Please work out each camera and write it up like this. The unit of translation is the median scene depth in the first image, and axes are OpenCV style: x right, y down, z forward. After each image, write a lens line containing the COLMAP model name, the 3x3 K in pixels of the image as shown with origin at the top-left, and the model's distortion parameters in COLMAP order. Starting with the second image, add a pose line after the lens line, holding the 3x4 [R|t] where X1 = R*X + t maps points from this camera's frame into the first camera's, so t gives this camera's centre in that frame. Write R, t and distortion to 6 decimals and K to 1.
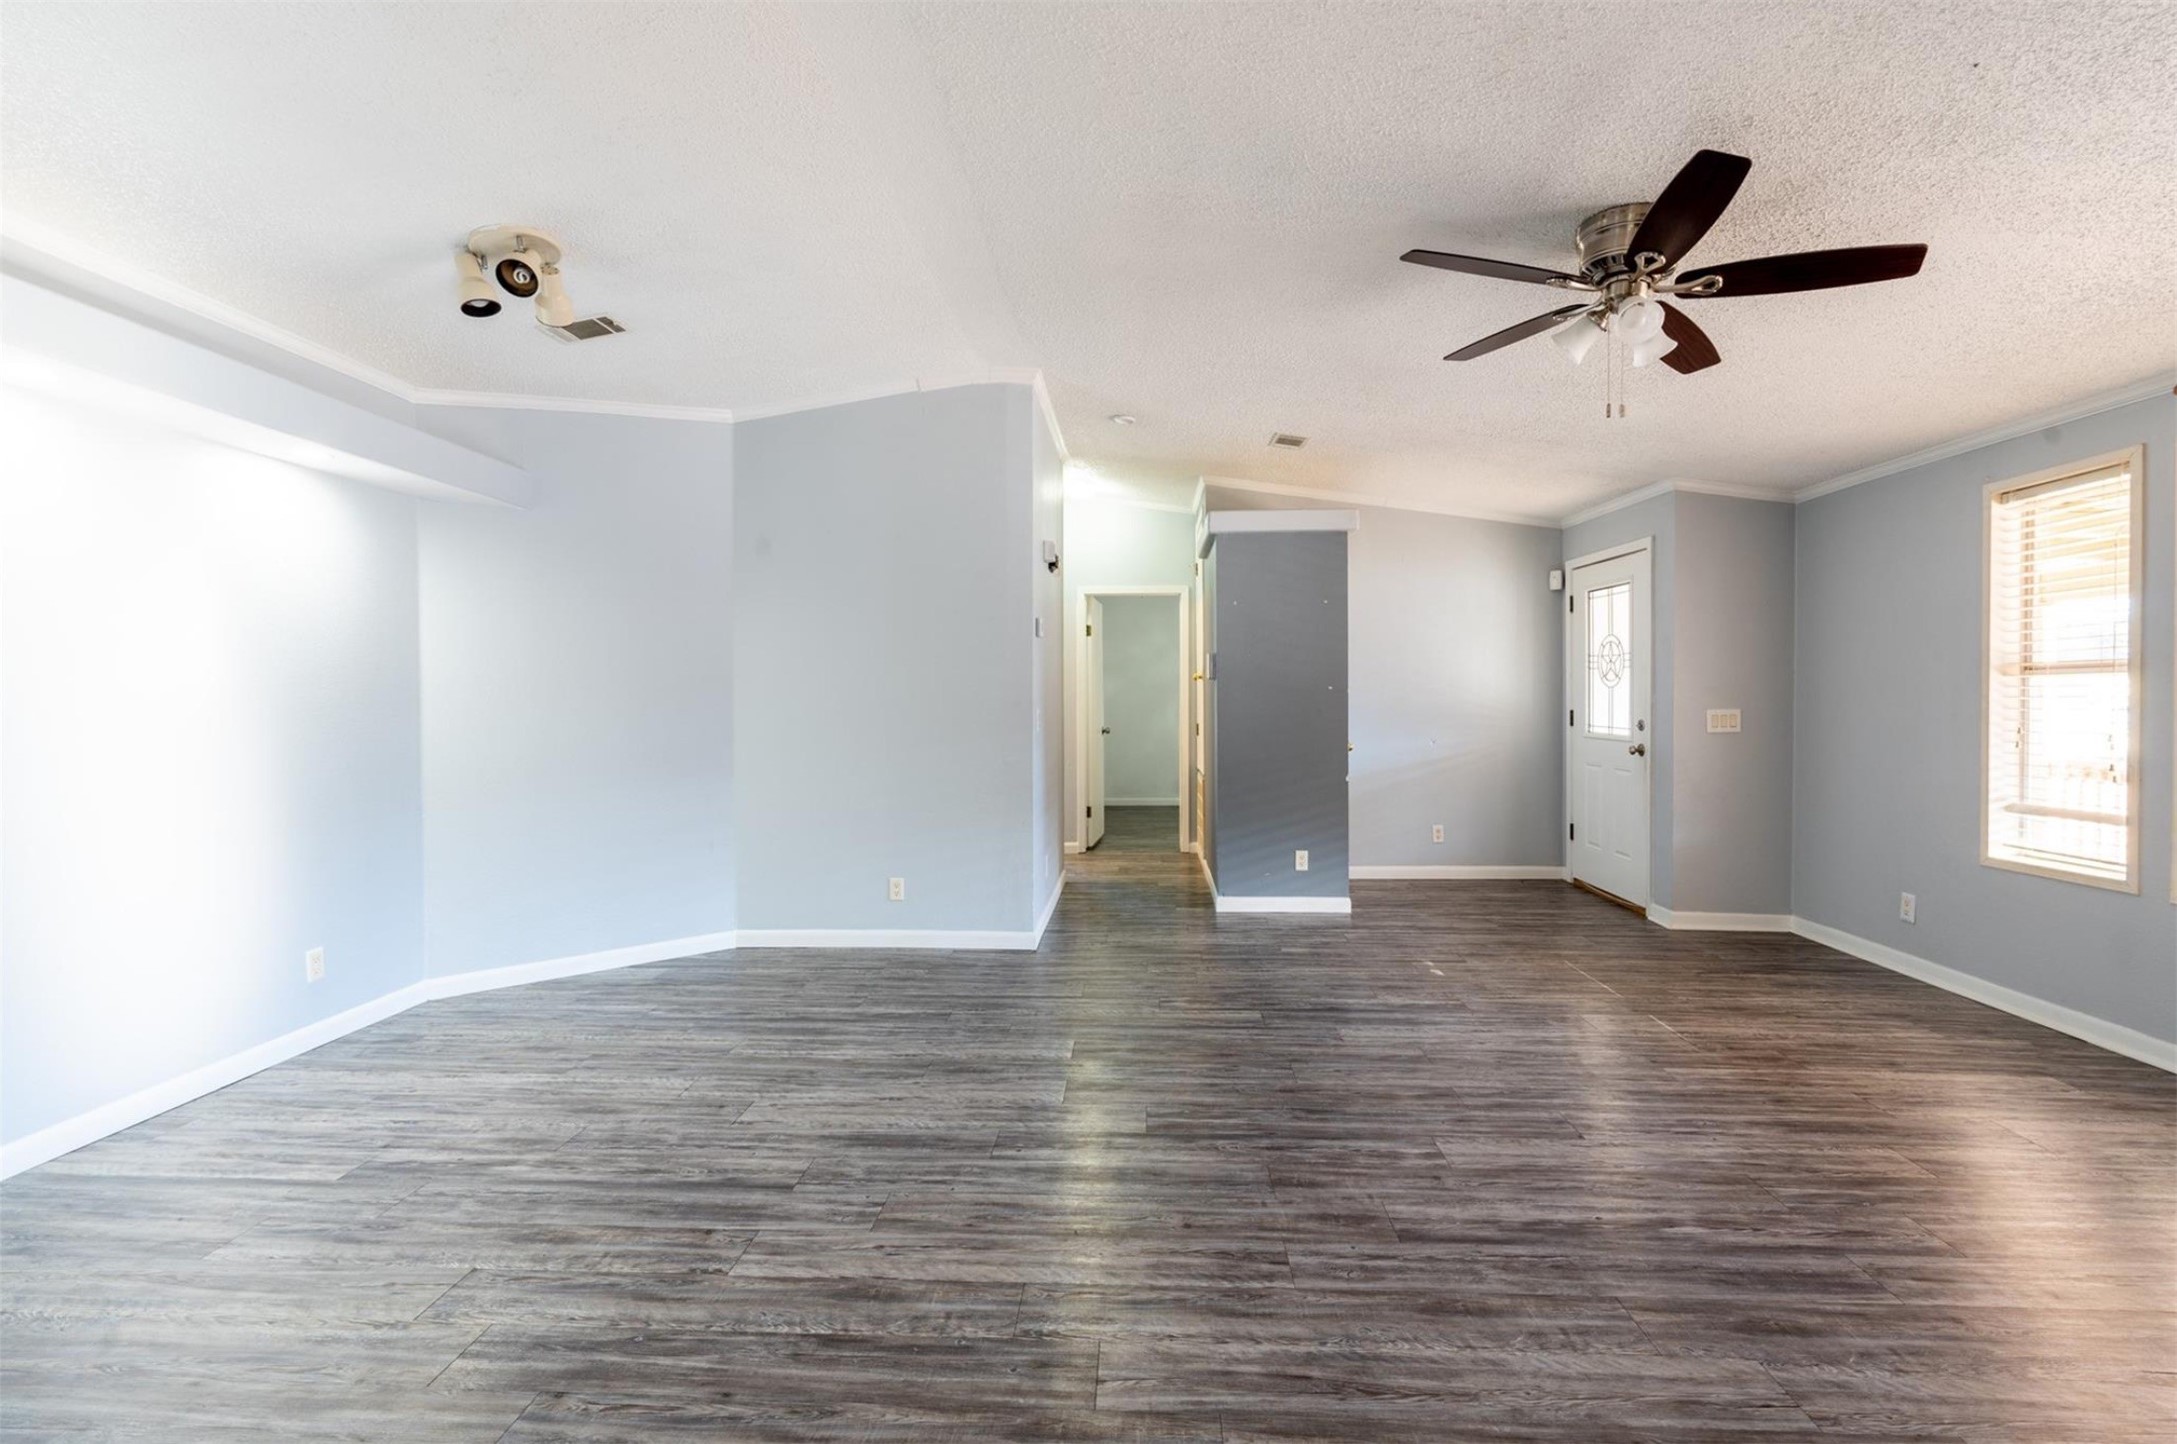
lens RADIAL K [[965.1, 0, 1096.2], [0, 965.1, 721.8], [0, 0, 1]] dist [-0.003256, 0.000318]
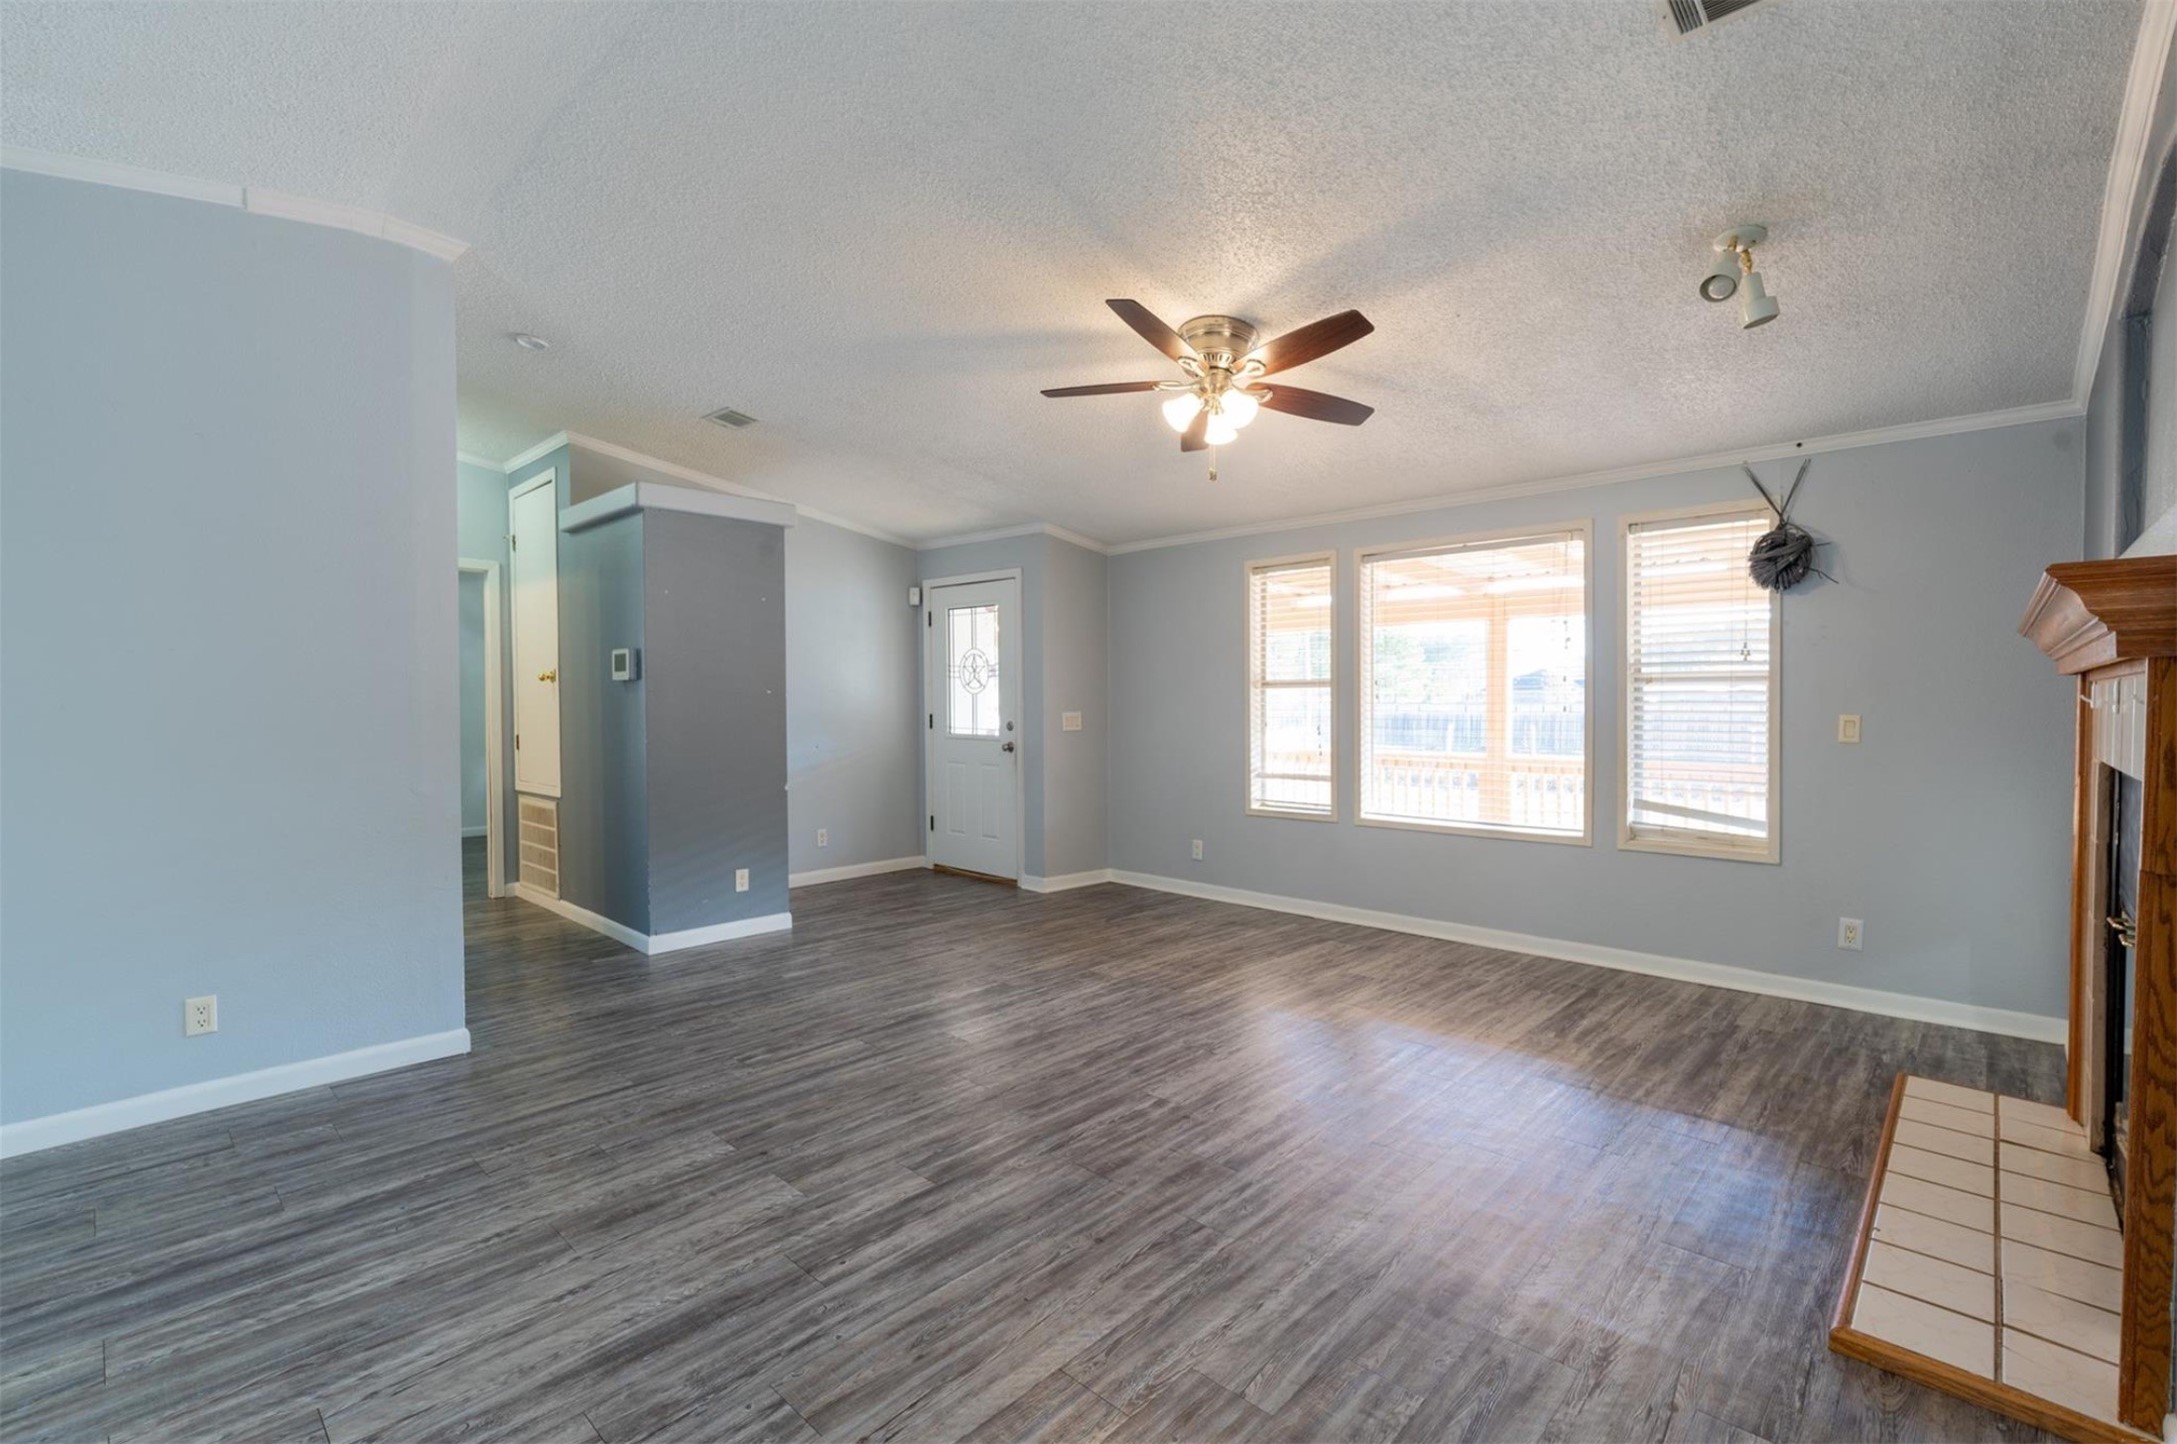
lens RADIAL K [[965.1, 0, 1096.2], [0, 965.1, 721.8], [0, 0, 1]] dist [-0.003256, 0.000318]
pose [[0.637045, -0.012846, 0.770720, -0.407374], [0.018307, 0.999831, 0.001533, -0.002243], [-0.770609, 0.013133, 0.637173, 0.233393]]
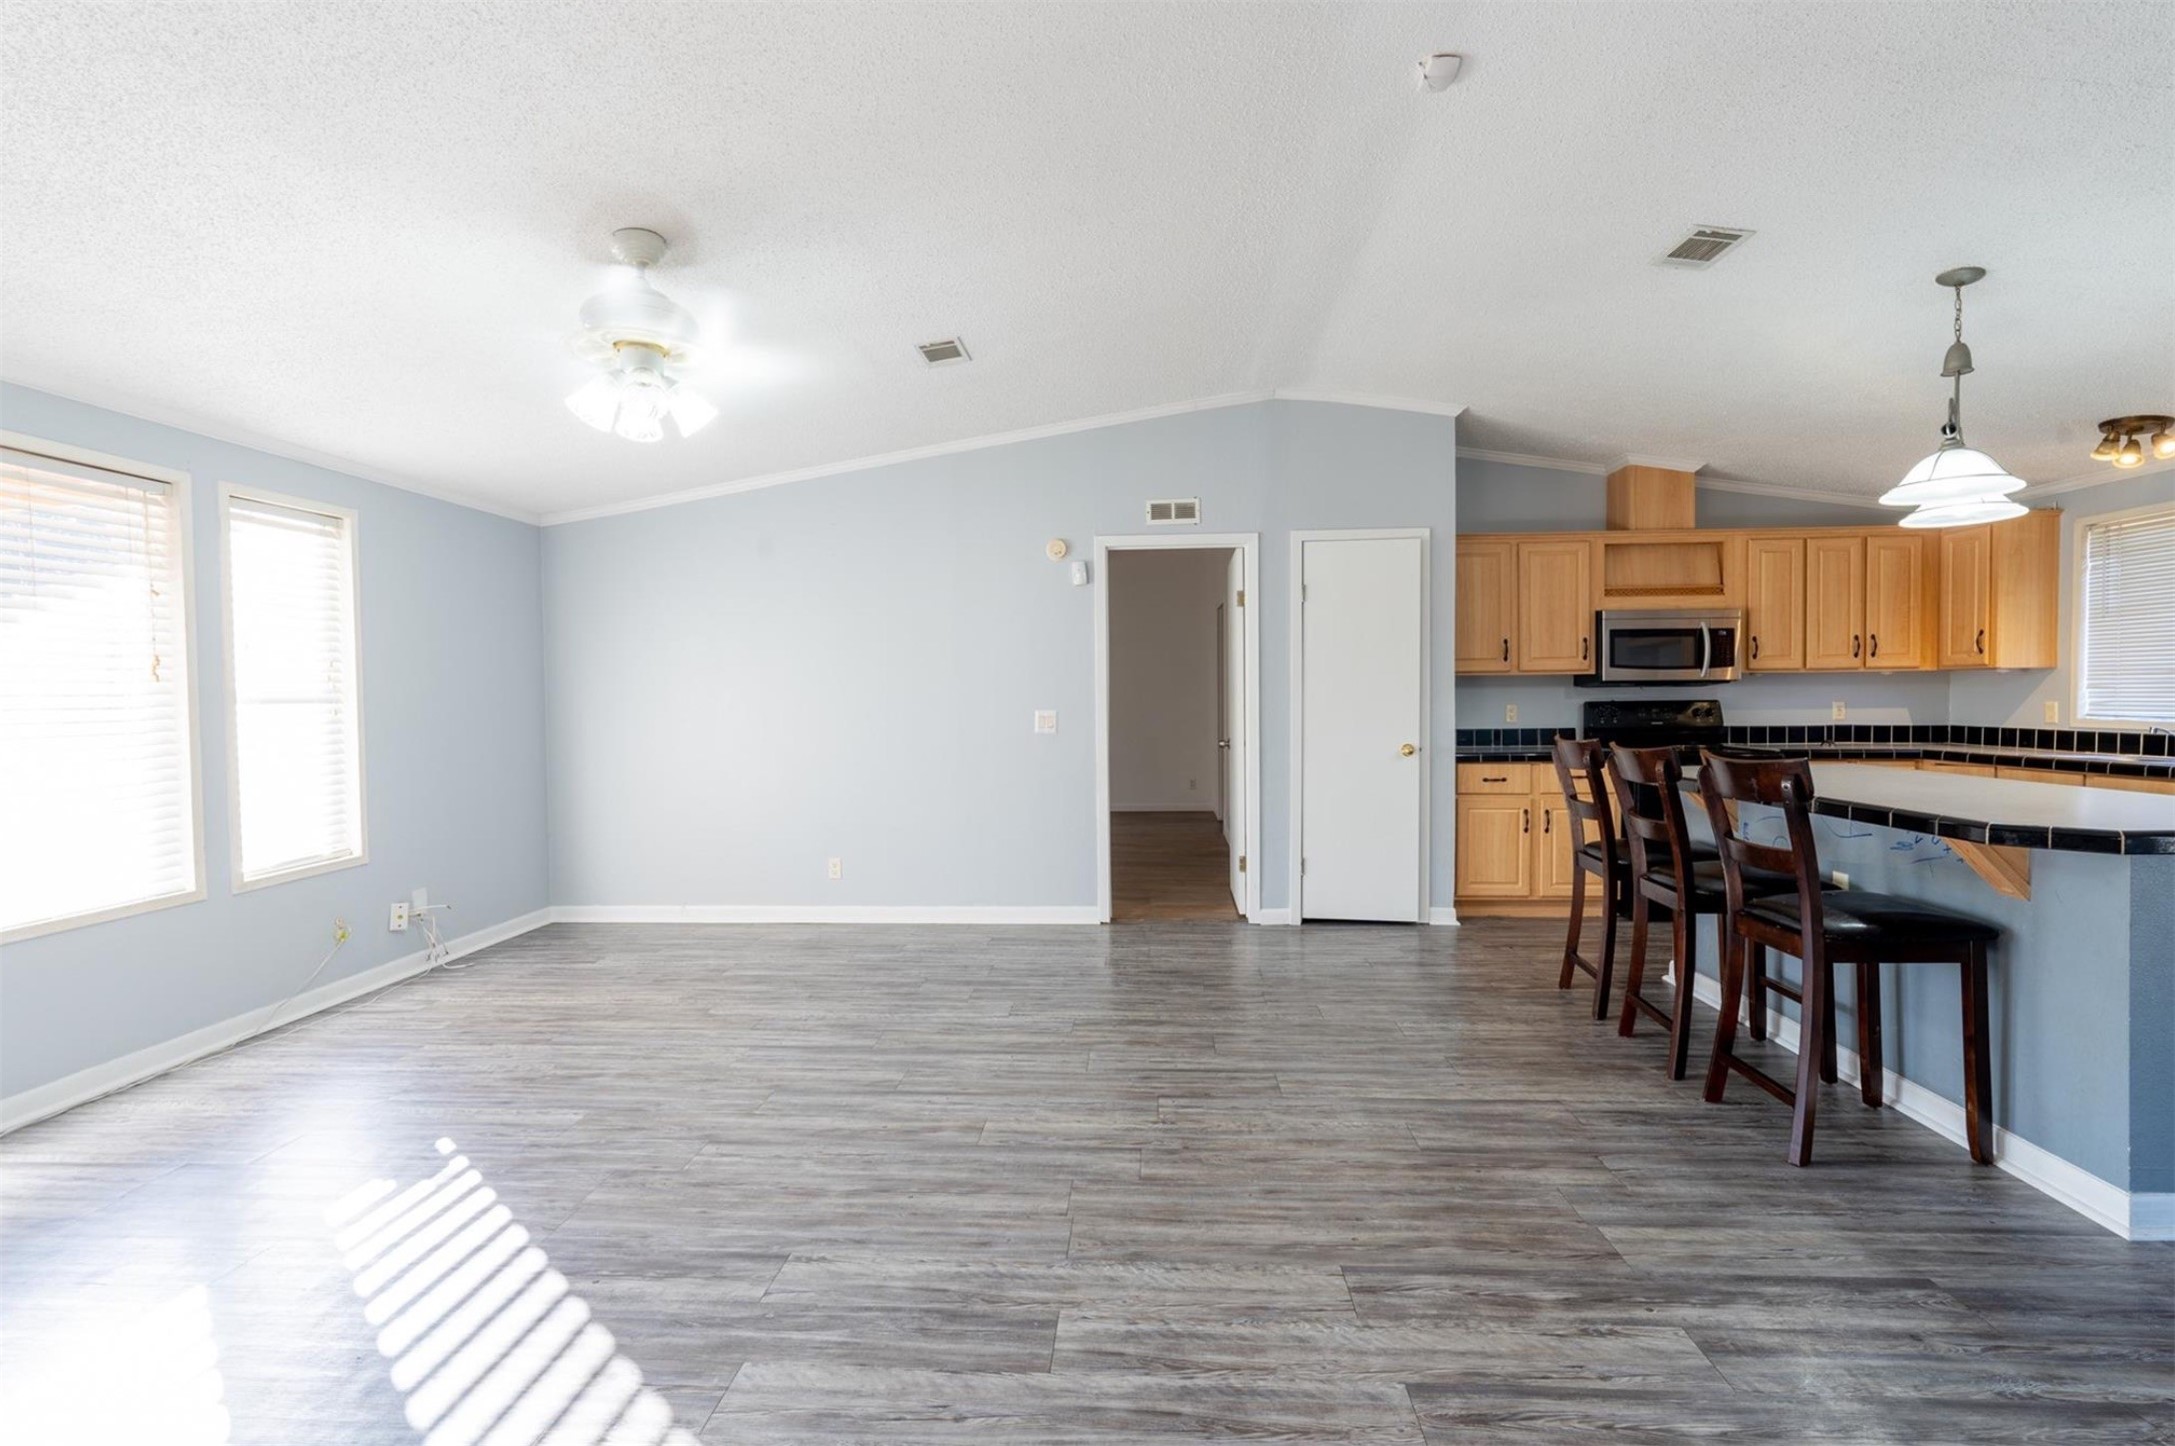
lens RADIAL K [[964.2, 0, 1095.2], [0, 964.2, 722.8], [0, 0, 1]] dist [-0.003256, 0.000318]
pose [[-0.999794, 0.019699, 0.004917, 0.040668], [0.019913, 0.998639, 0.048212, -0.037005], [-0.003960, 0.048300, -0.998825, 1.467295]]
